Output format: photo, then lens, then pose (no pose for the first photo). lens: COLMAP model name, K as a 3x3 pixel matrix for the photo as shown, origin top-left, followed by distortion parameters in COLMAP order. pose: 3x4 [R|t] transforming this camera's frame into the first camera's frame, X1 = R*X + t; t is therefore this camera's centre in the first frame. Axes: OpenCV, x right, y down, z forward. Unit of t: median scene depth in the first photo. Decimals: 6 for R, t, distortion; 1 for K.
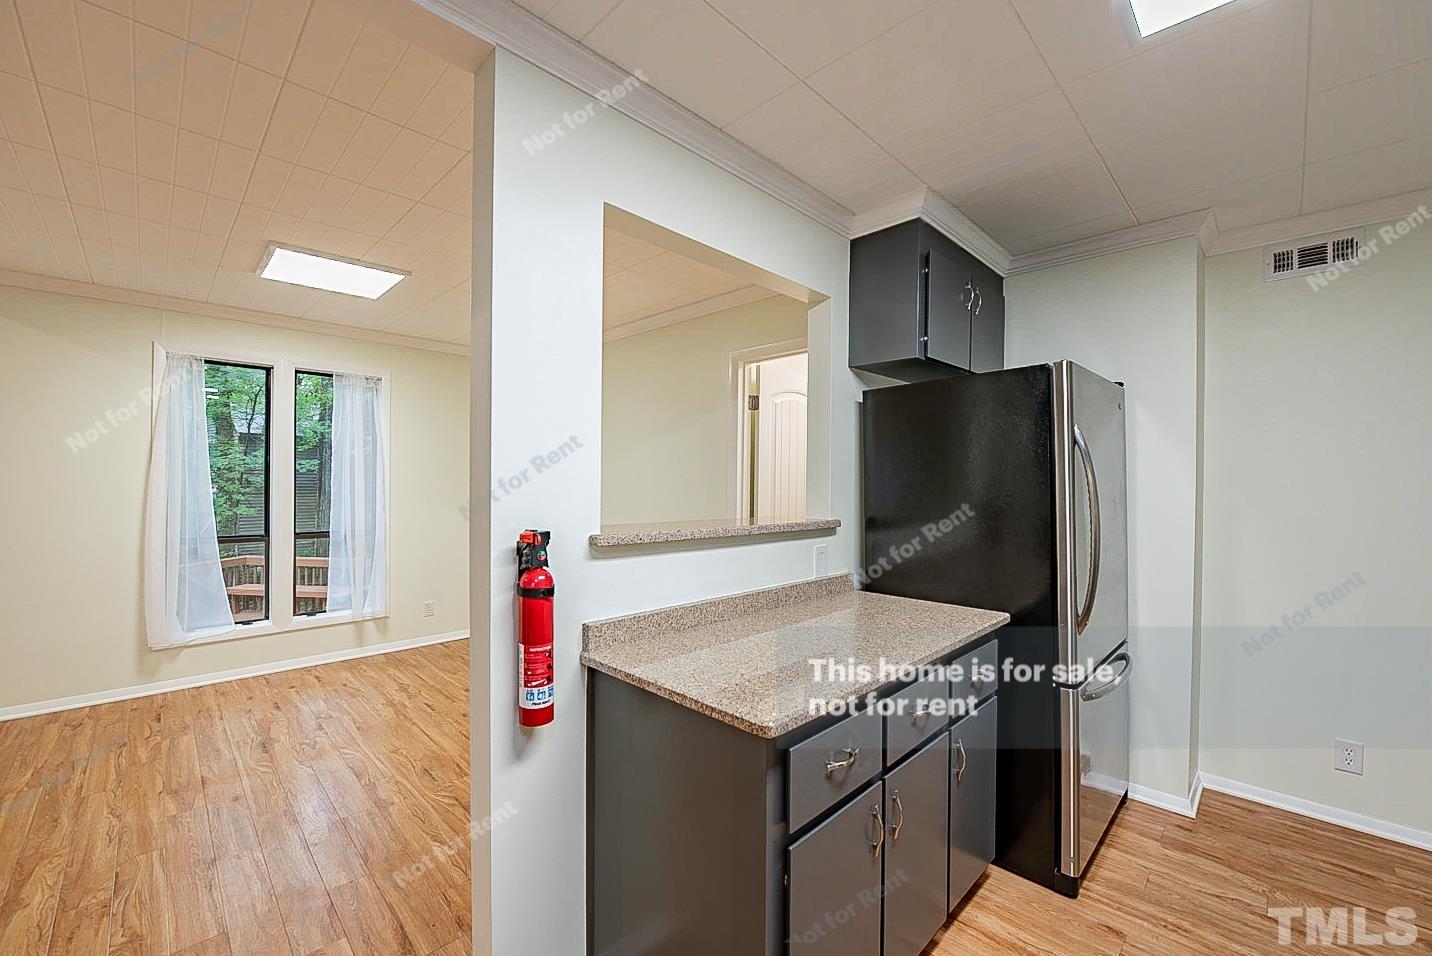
lens RADIAL K [[573.9, 0, 722.8], [0, 573.9, 481.5], [0, 0, 1]] dist [-0.015497, -0.000782]
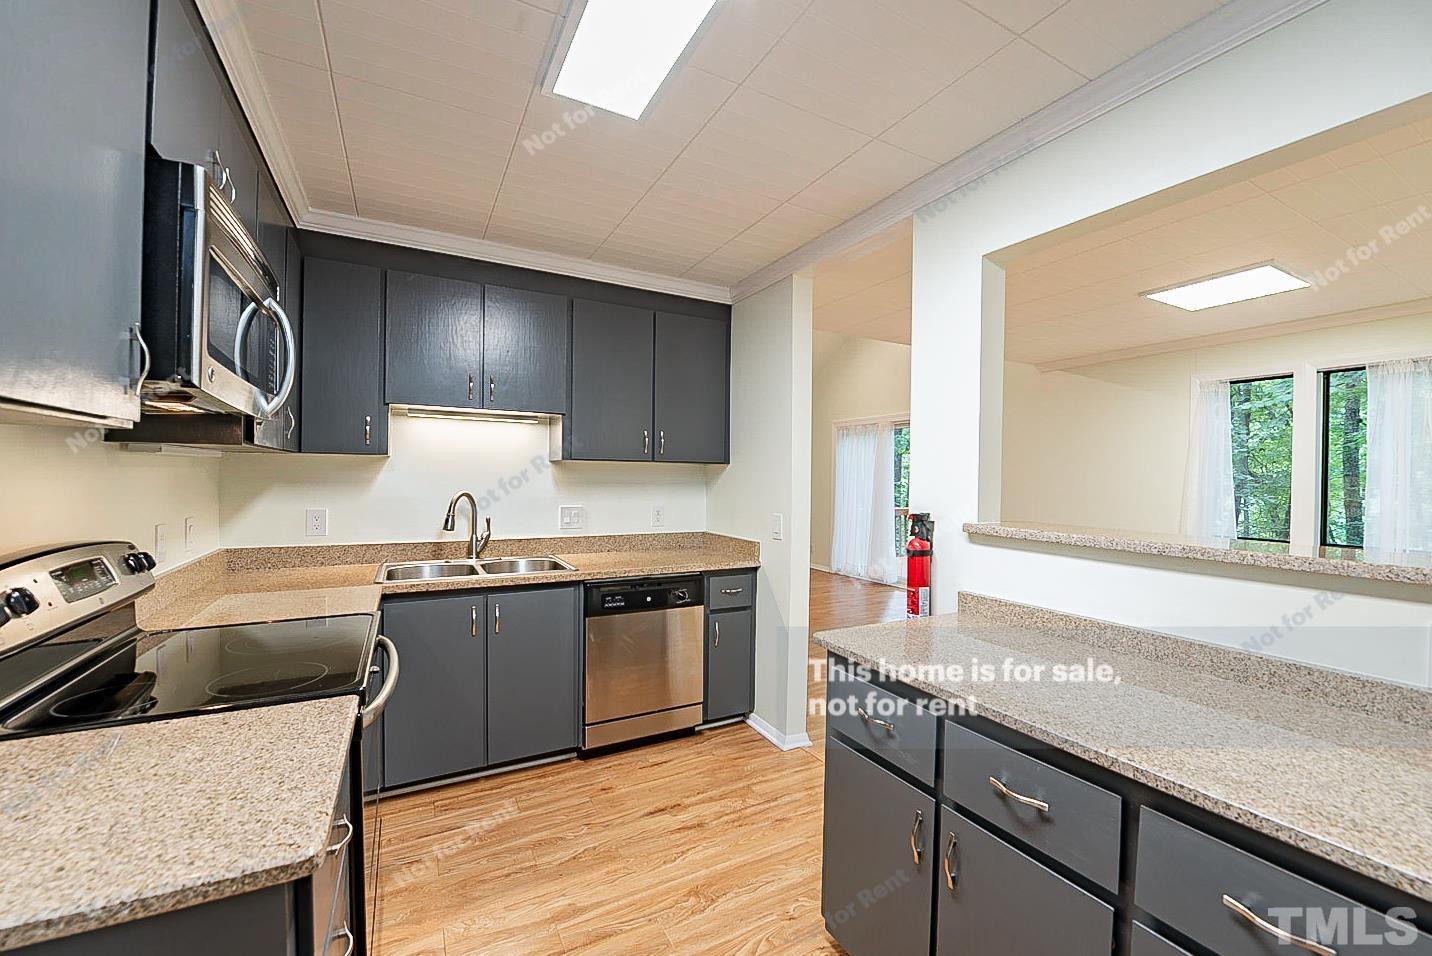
lens RADIAL K [[573.9, 0, 722.8], [0, 573.9, 481.5], [0, 0, 1]] dist [-0.015497, -0.000782]
pose [[-0.298736, -0.002465, -0.954333, 1.045956], [-0.016616, 0.999859, 0.002619, 0.006208], [0.954191, 0.016639, -0.298734, 0.773884]]
